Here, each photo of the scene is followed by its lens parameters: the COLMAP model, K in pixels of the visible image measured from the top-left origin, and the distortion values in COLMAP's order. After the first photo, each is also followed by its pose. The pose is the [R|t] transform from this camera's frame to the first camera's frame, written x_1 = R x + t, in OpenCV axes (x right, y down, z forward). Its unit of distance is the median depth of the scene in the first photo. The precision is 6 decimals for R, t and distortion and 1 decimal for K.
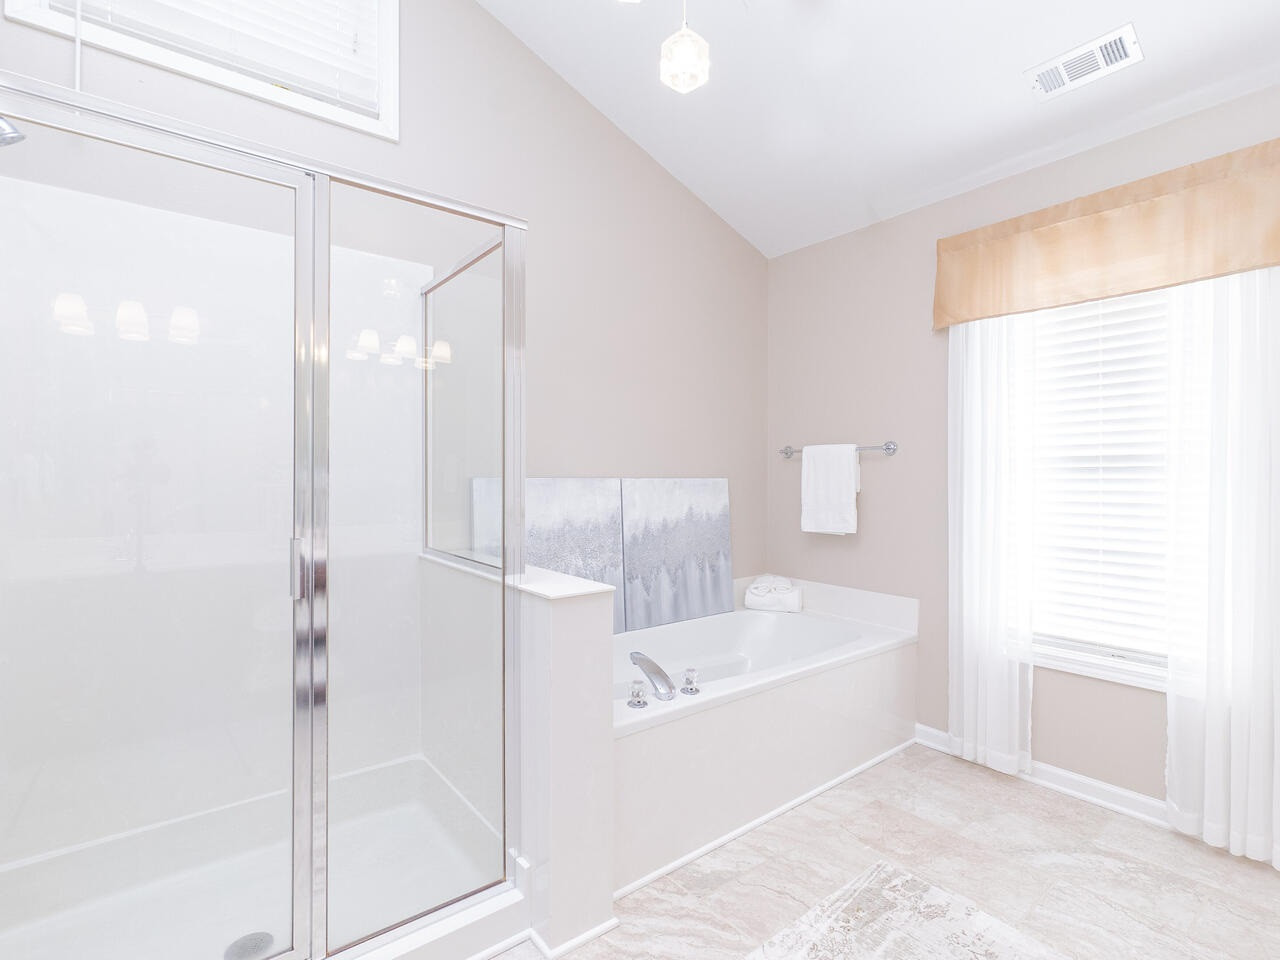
lens RADIAL K [[623.9, 0, 649.9], [0, 623.9, 477.4], [0, 0, 1]] dist [0.002091, 0.000753]
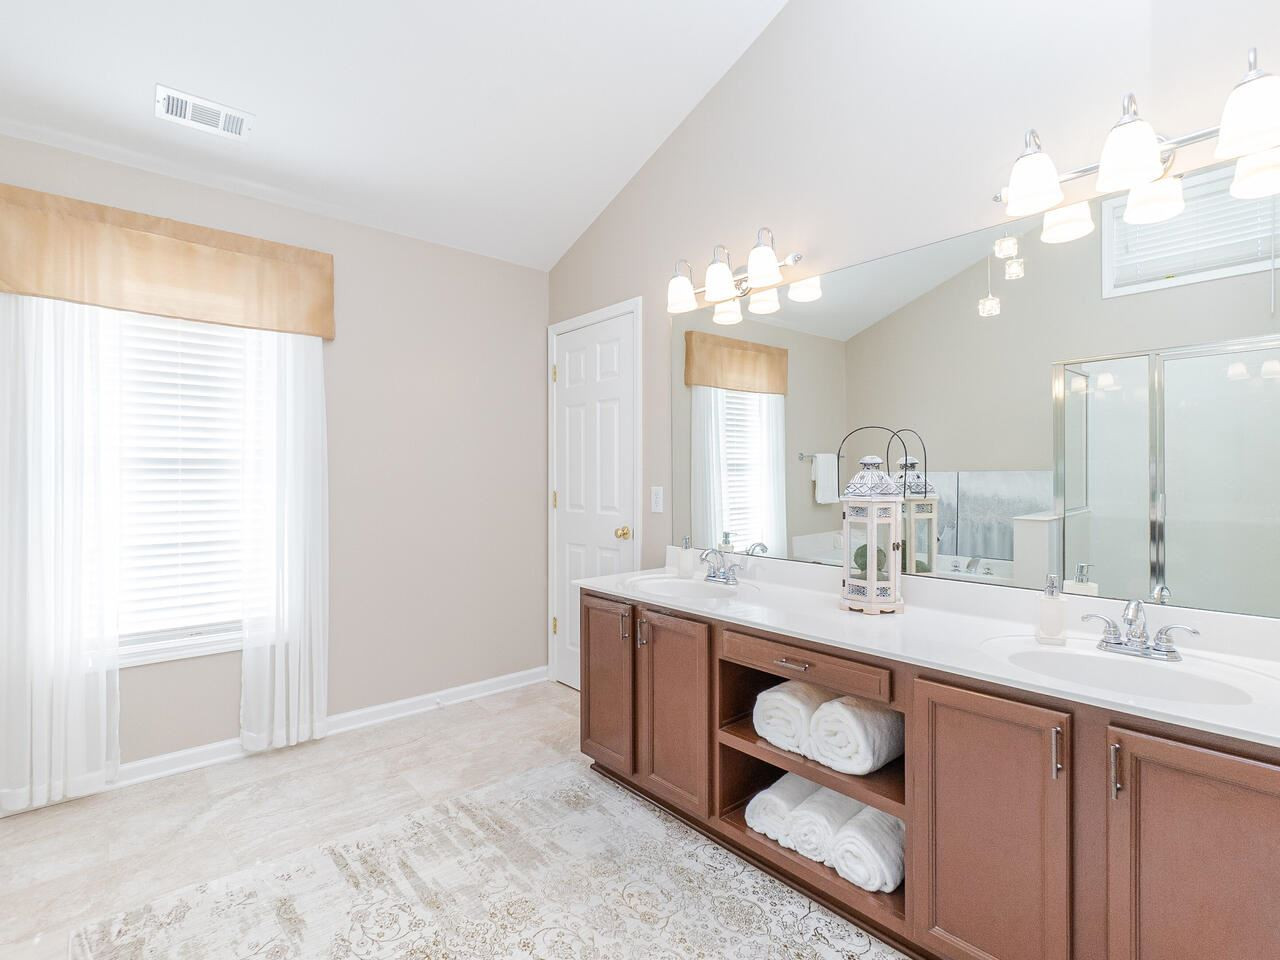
lens RADIAL K [[623.9, 0, 649.2], [0, 623.9, 480.5], [0, 0, 1]] dist [0.002091, 0.000753]
pose [[-0.046523, -0.001520, 0.998916, -0.459554], [-0.000663, 0.999999, 0.001490, 0.002087], [-0.998917, -0.000593, -0.046524, 0.236359]]
